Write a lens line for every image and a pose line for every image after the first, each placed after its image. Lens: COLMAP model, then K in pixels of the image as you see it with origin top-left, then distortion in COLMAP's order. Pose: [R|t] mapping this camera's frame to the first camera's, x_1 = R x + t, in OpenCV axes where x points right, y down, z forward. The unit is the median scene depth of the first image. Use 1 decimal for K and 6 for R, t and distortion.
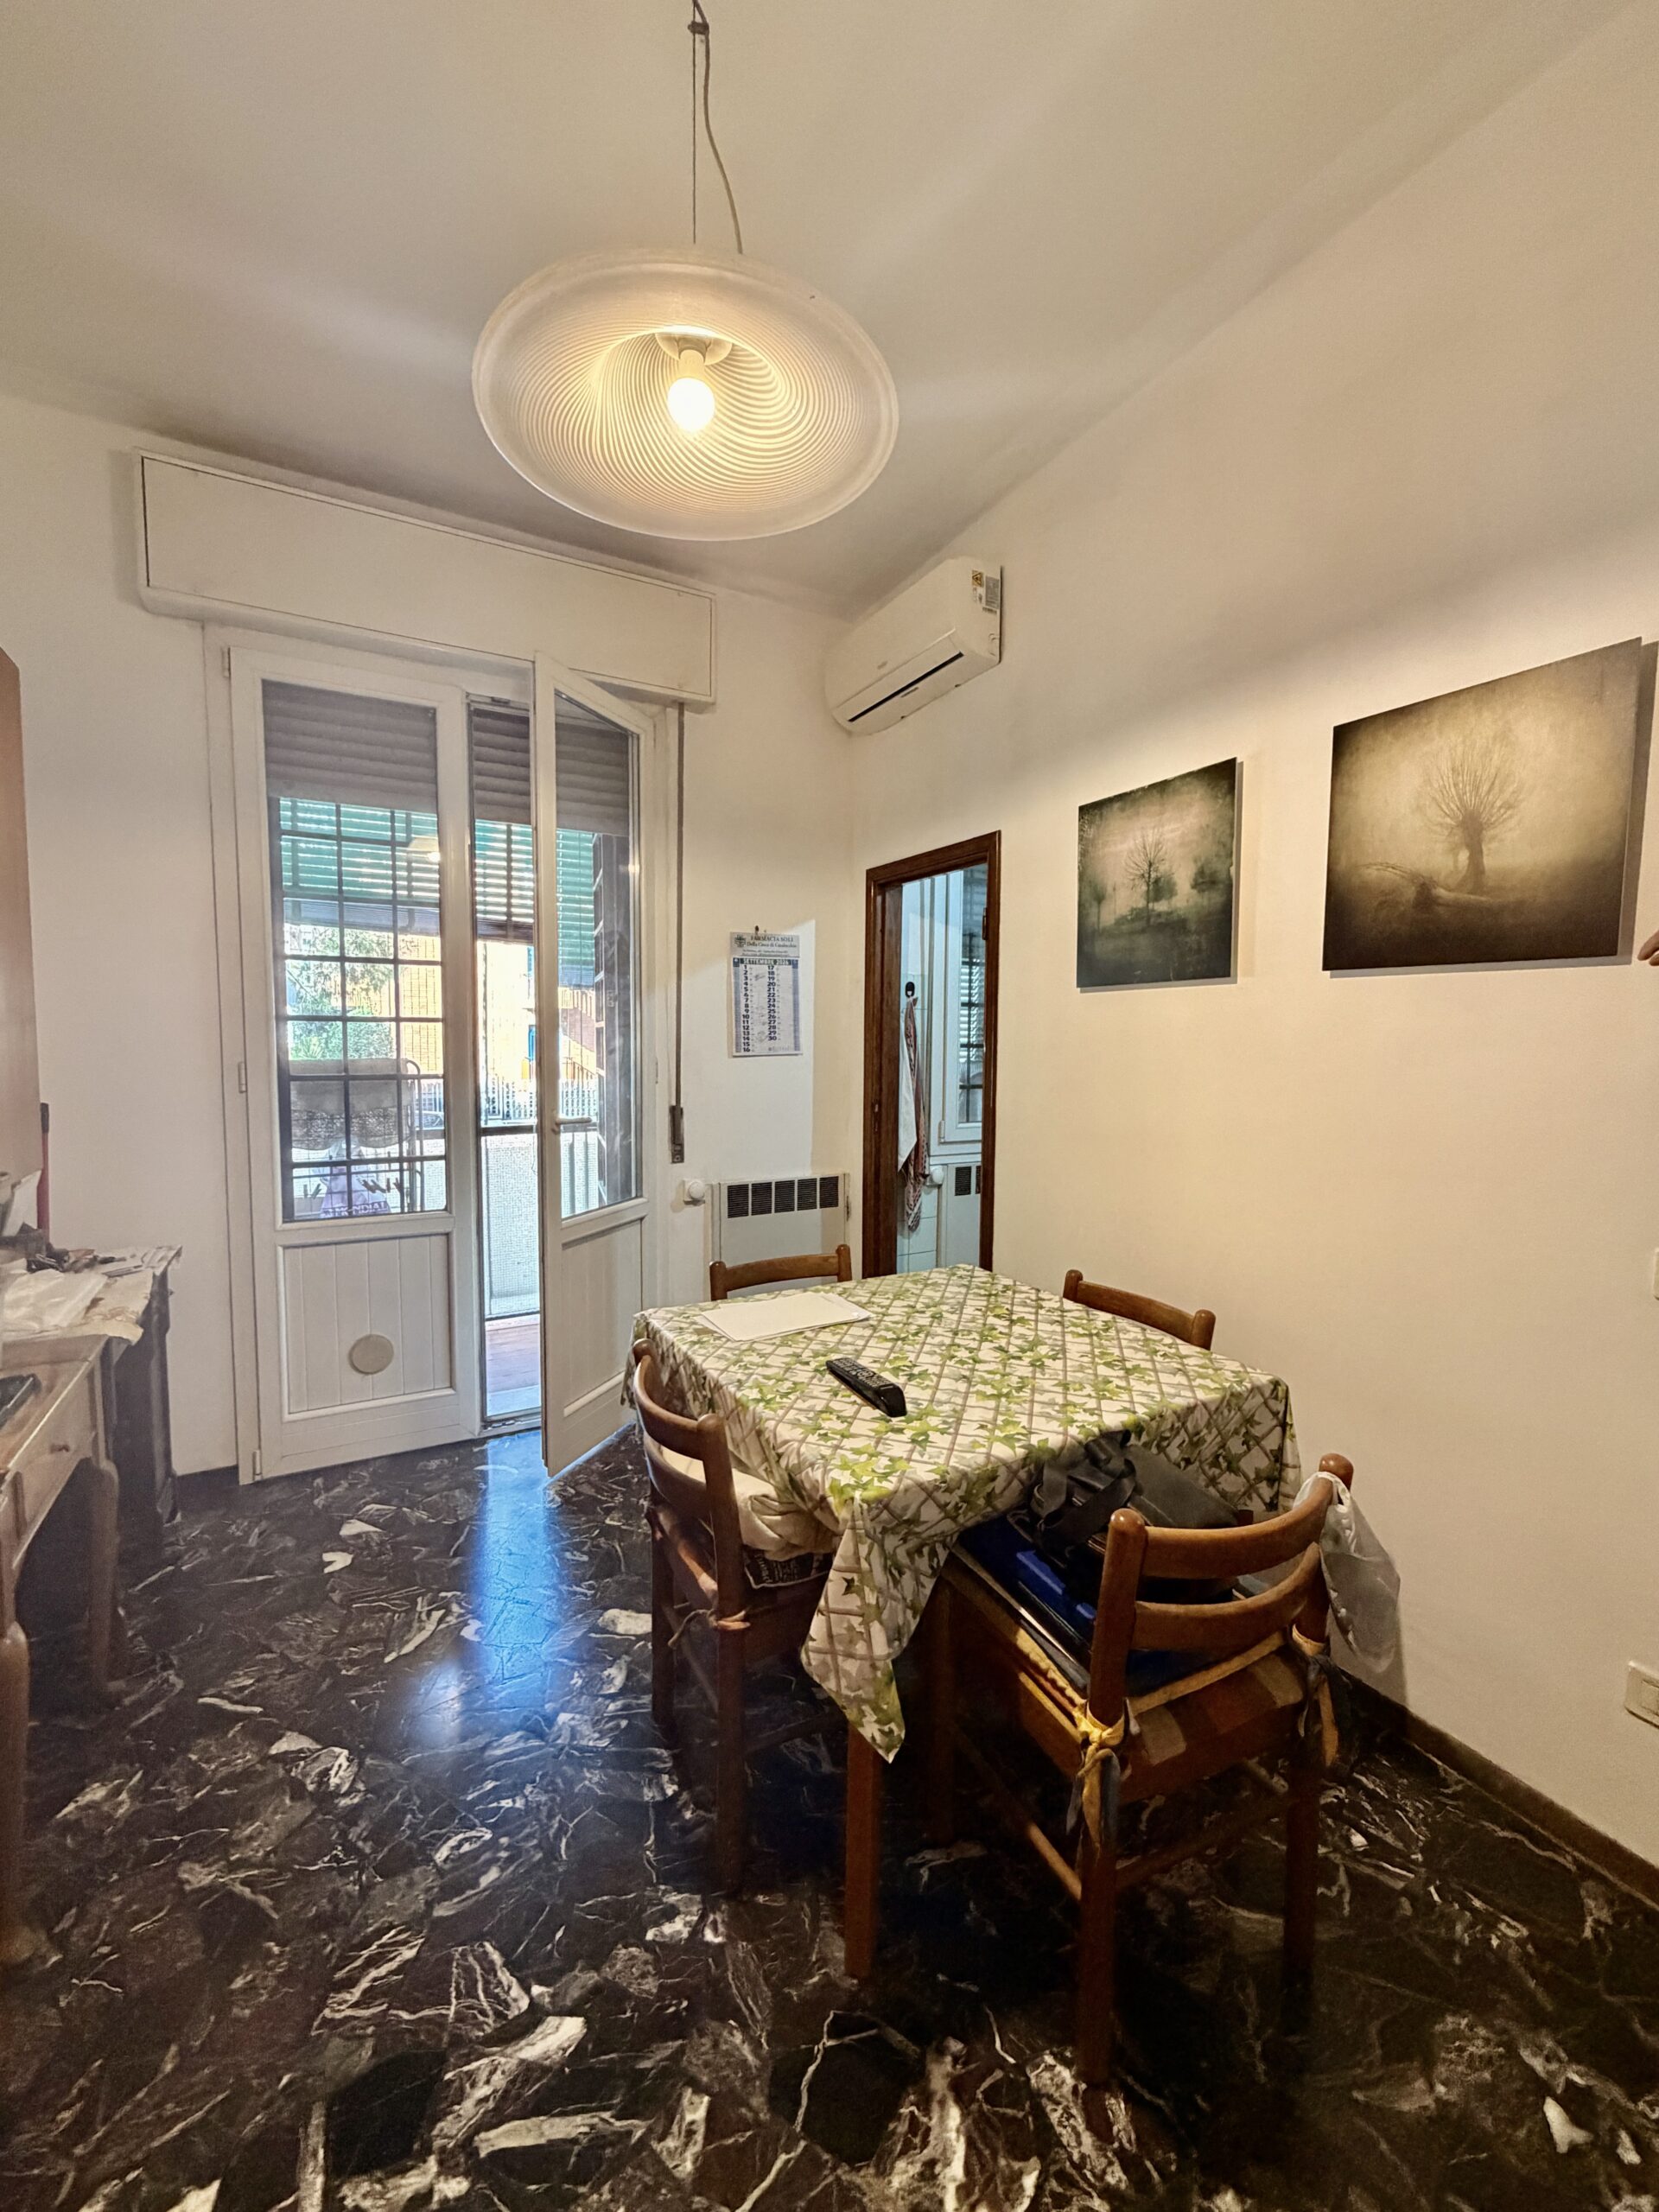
lens RADIAL K [[898.3, 0, 837.0], [0, 898.3, 1114.3], [0, 0, 1]] dist [0.001164, 0.000494]
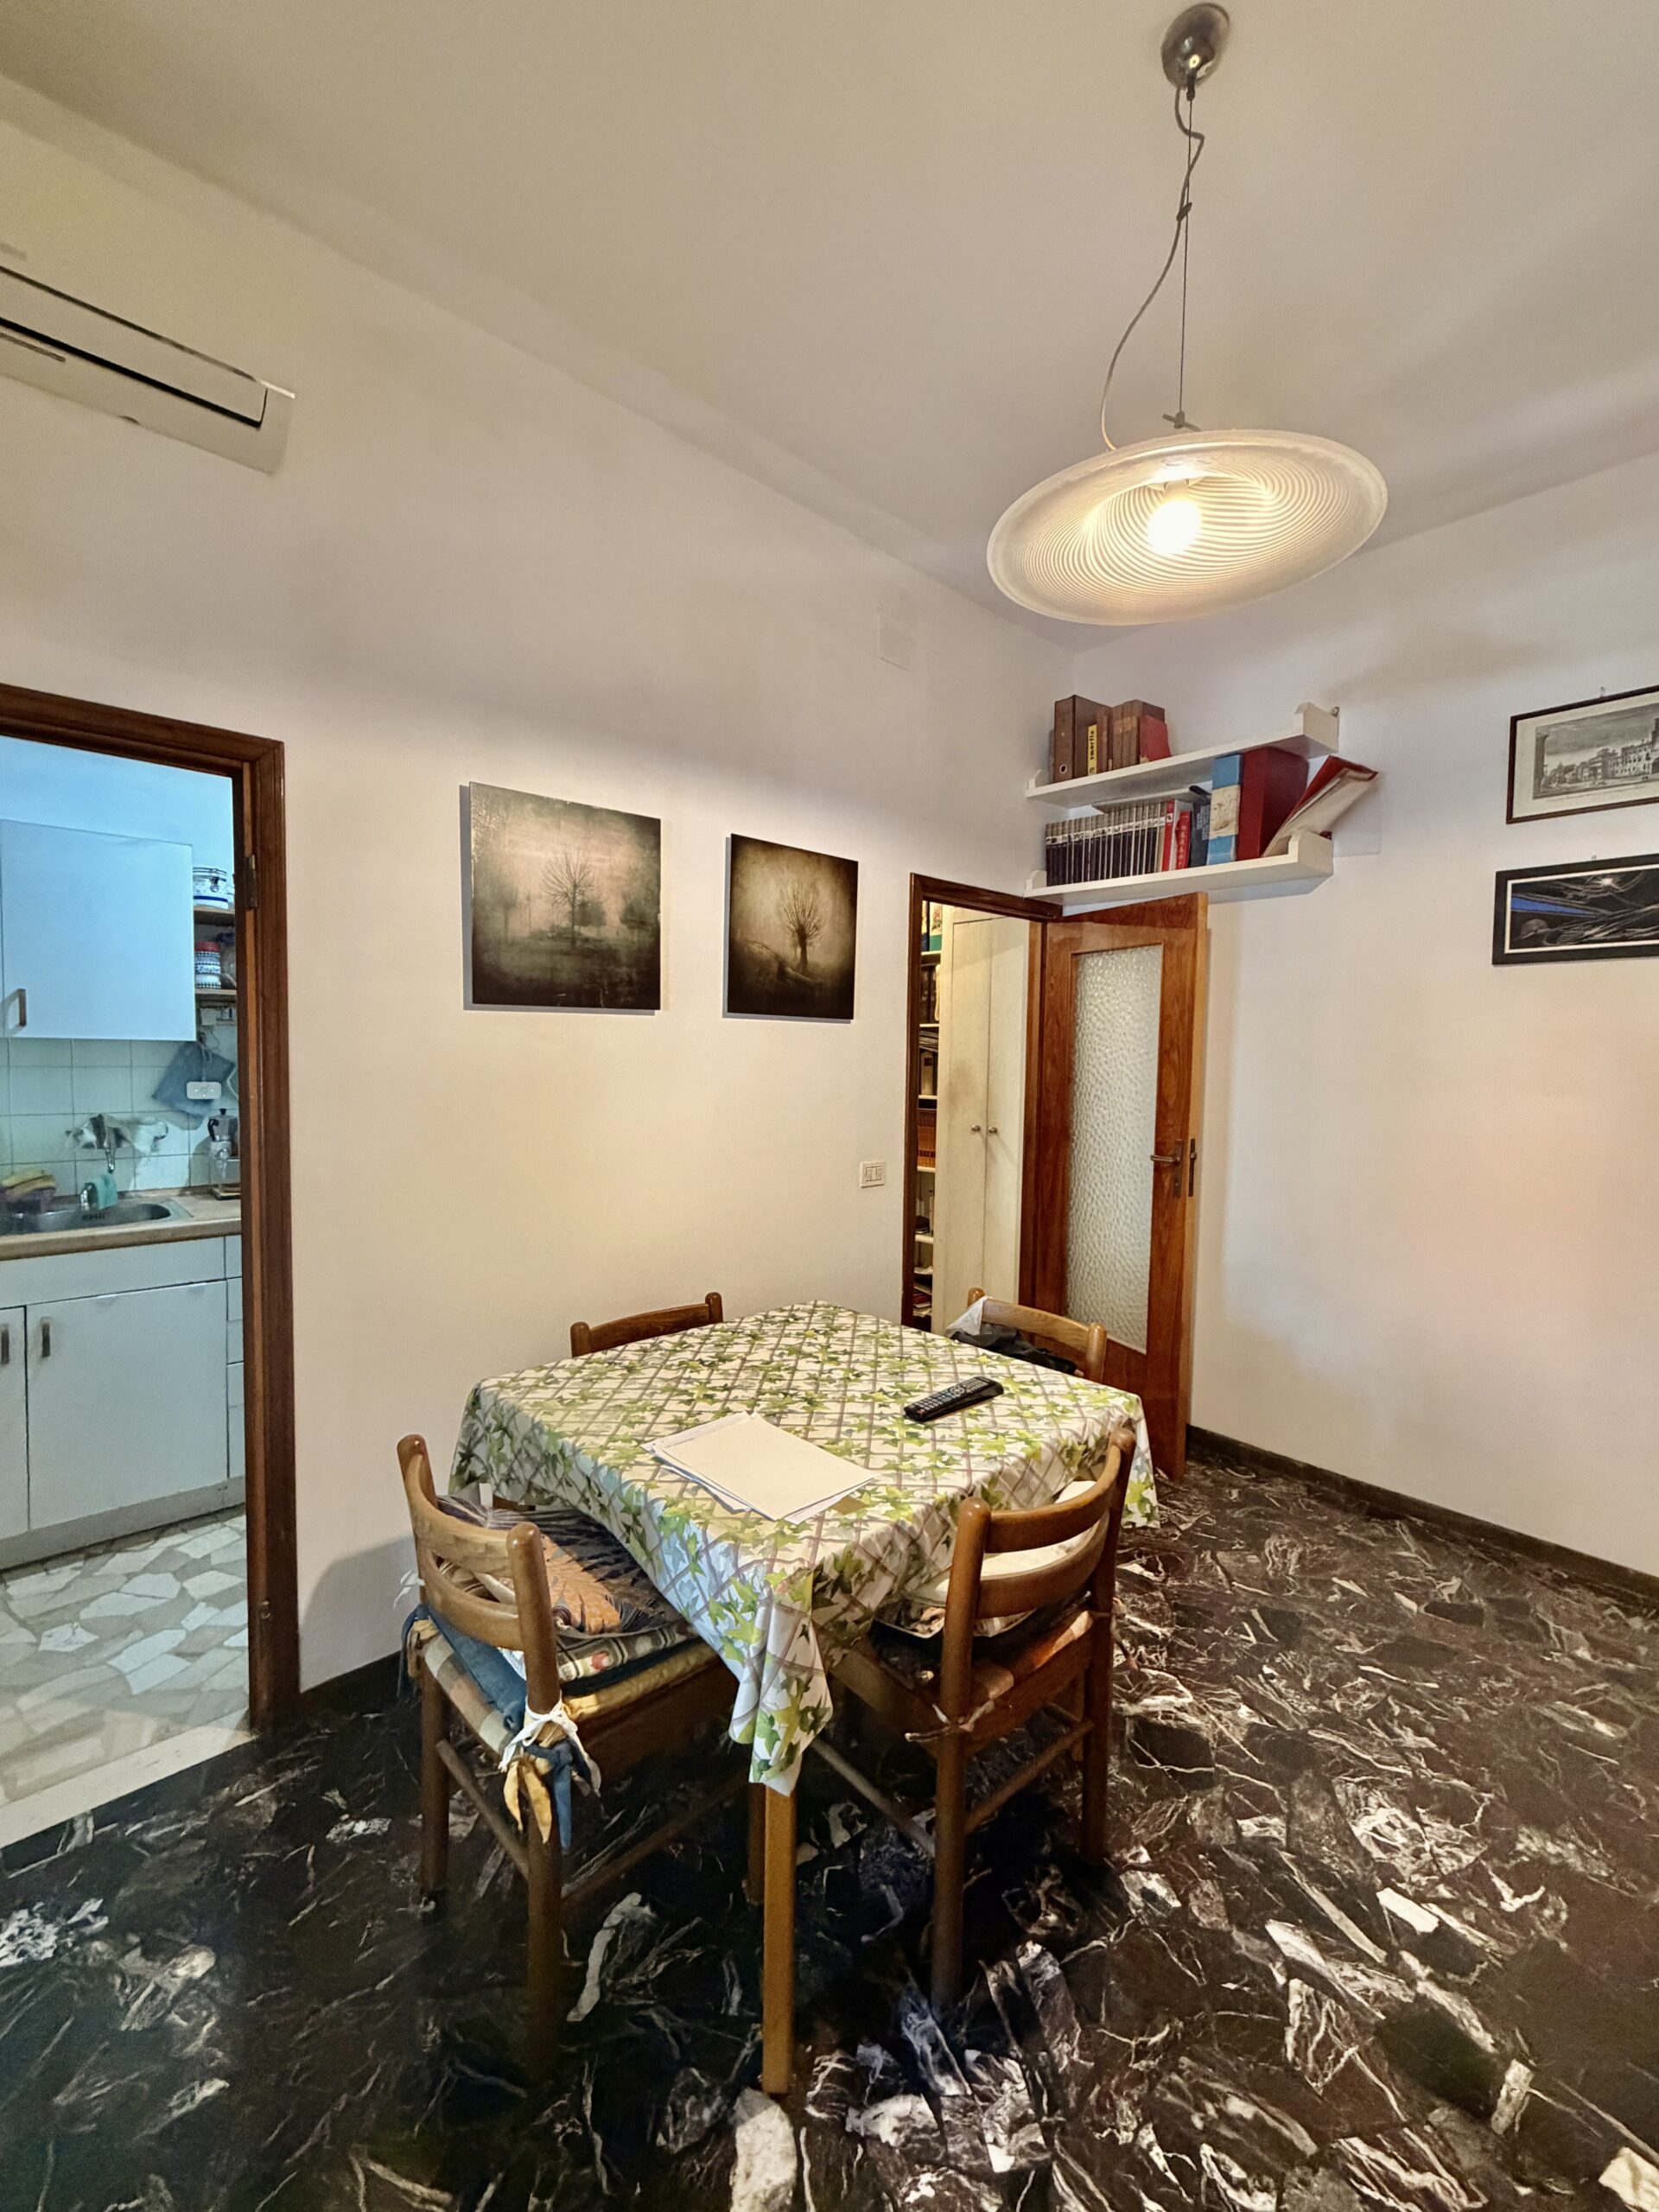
lens RADIAL K [[898.3, 0, 836.2], [0, 898.3, 1118.7], [0, 0, 1]] dist [0.001164, 0.000494]
pose [[-0.227064, -0.088413, 0.969858, -0.904960], [0.072007, 0.991621, 0.107255, -0.150613], [-0.971214, 0.094190, -0.218795, 1.286256]]
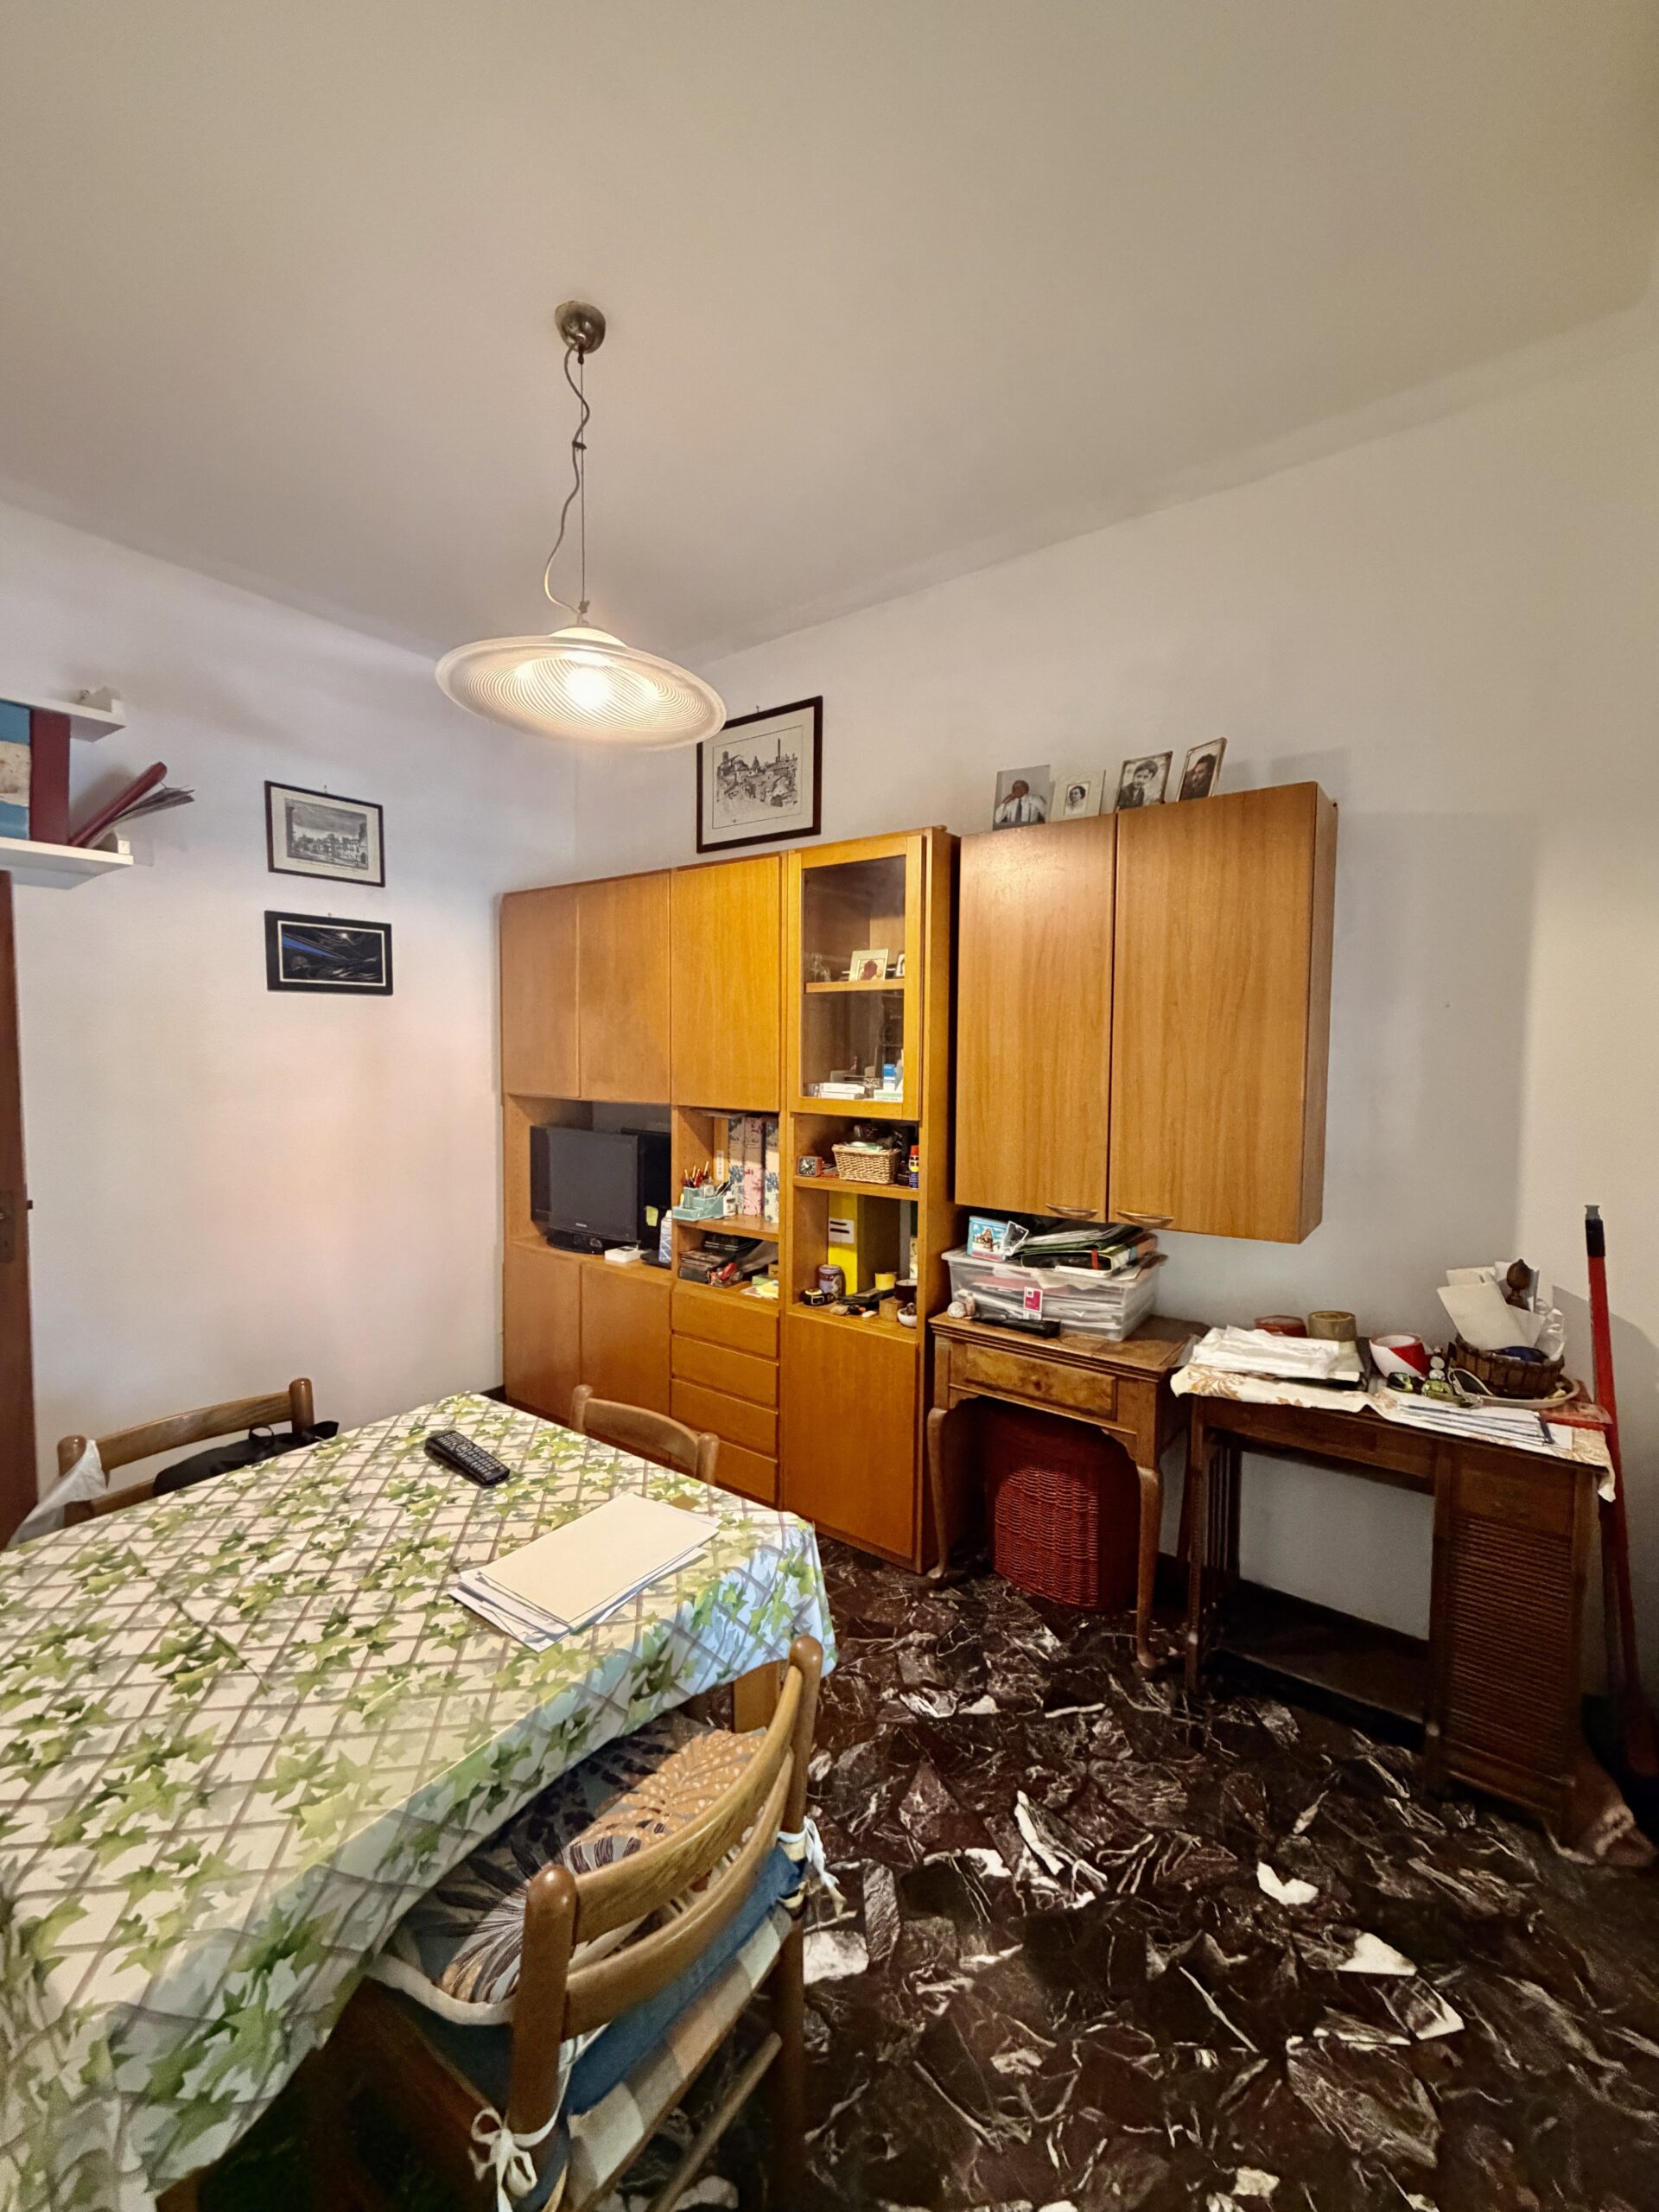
lens RADIAL K [[898.3, 0, 808.7], [0, 898.3, 1132.8], [0, 0, 1]] dist [0.001164, 0.000494]
pose [[-0.920248, 0.018331, -0.390906, 0.061616], [-0.052896, 0.983908, 0.170664, -0.249600], [0.387744, 0.177731, -0.904470, 1.930210]]
